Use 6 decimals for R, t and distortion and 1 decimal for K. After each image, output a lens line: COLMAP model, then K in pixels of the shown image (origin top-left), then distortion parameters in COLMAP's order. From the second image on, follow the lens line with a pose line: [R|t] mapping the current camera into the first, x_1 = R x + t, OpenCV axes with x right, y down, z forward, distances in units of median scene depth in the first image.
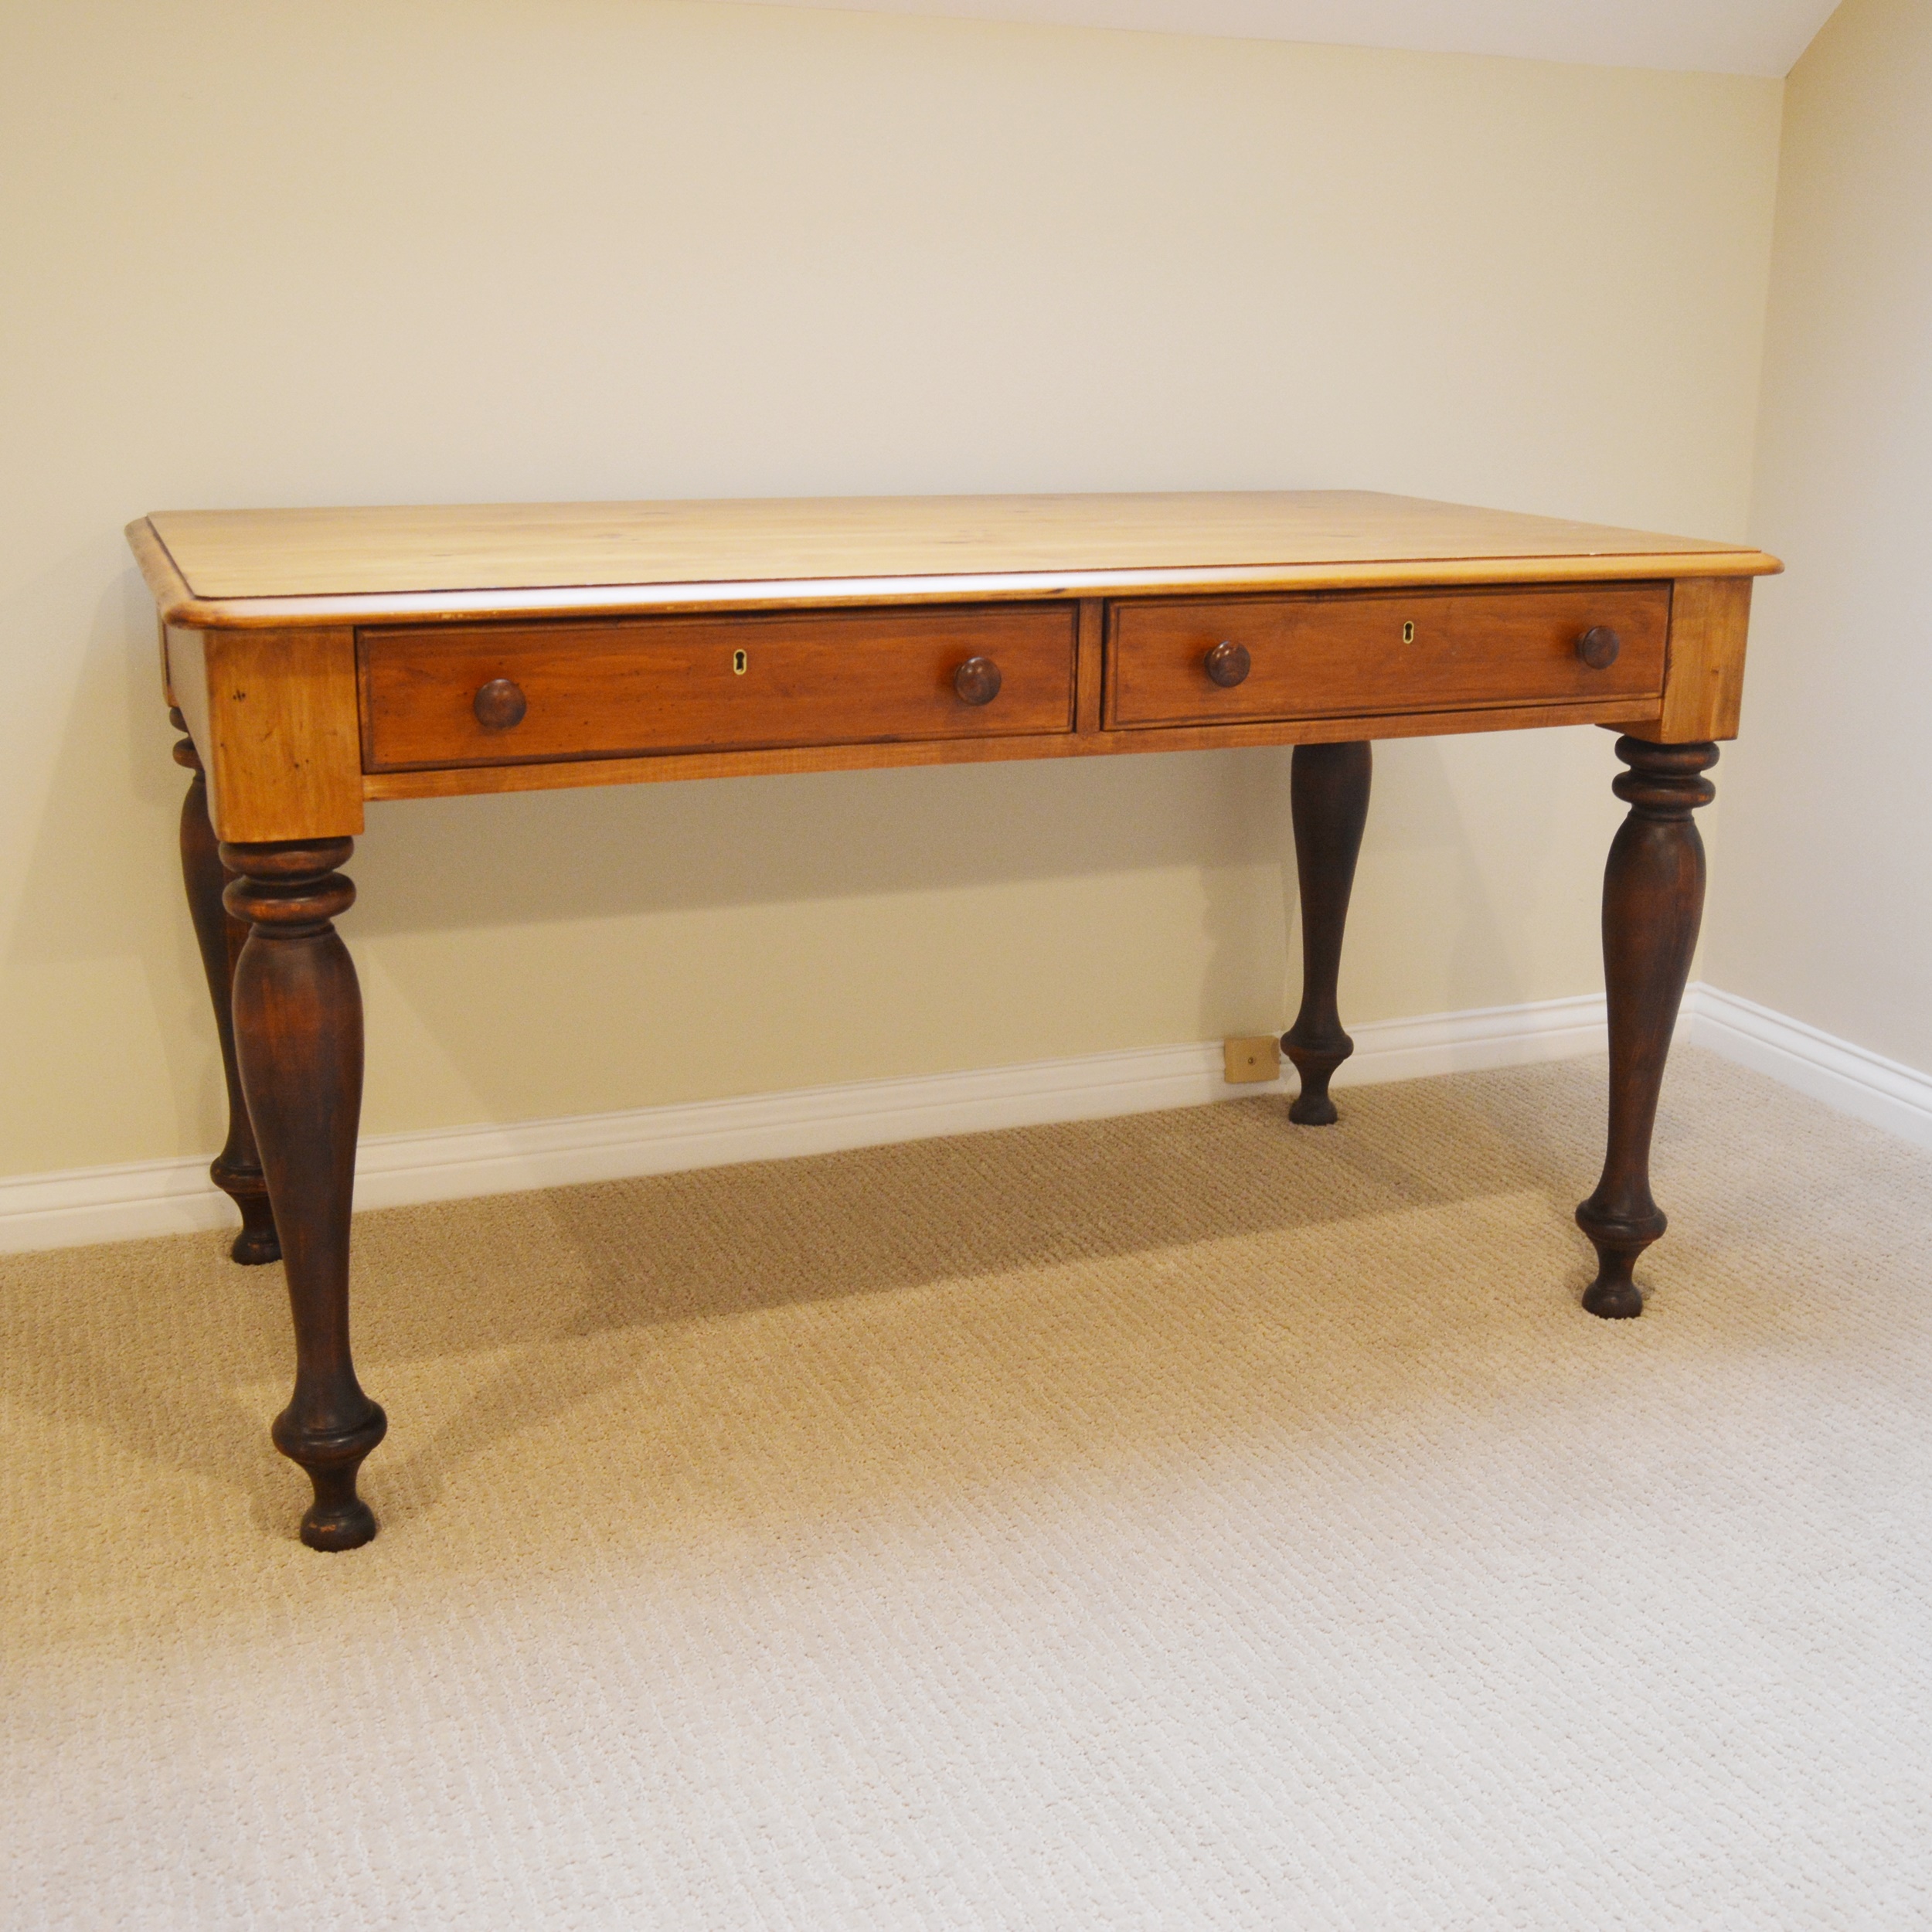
lens RADIAL K [[2292.2, 0, 982.7], [0, 2292.2, 957.9], [0, 0, 1]] dist [-0.068279, 0.000000]
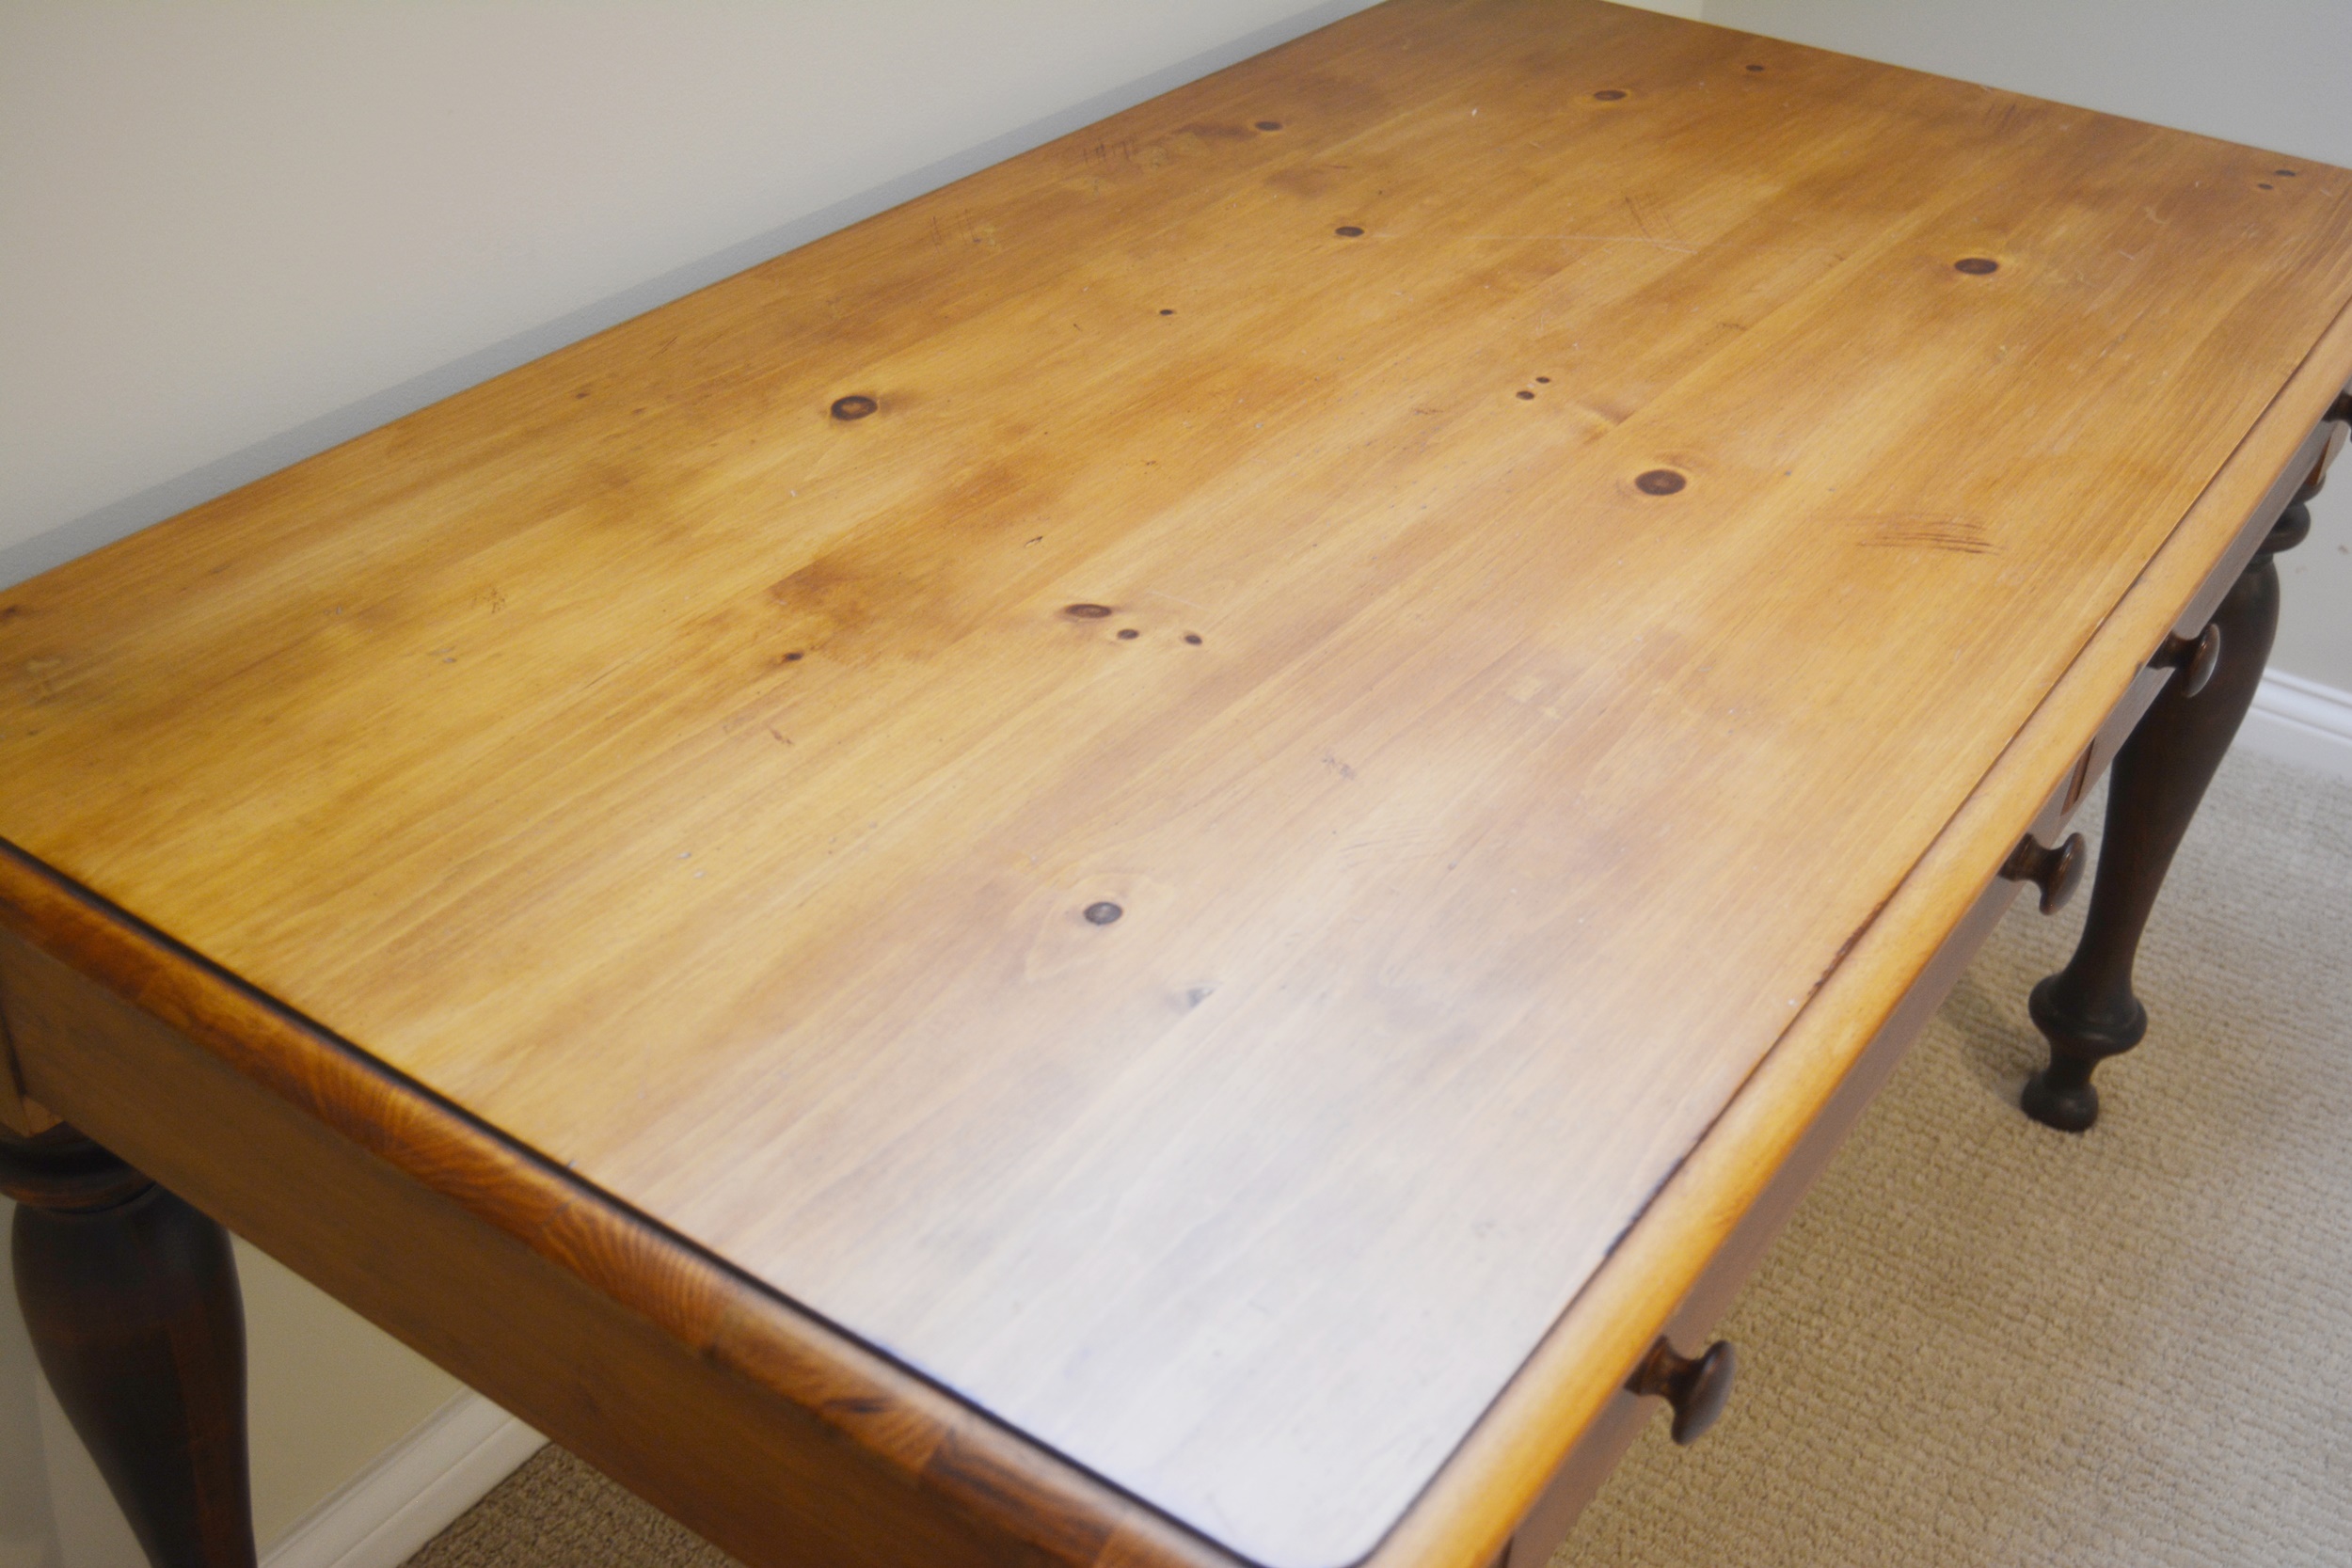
lens RADIAL K [[2521.8, 0, 1190.6], [0, 2521.8, 795.1], [0, 0, 1]] dist [-0.065616, 0.000000]
pose [[0.836929, -0.286788, 0.466158, -0.401879], [0.121784, 0.927952, 0.352242, -0.332730], [-0.533590, -0.238030, 0.811556, 0.547902]]
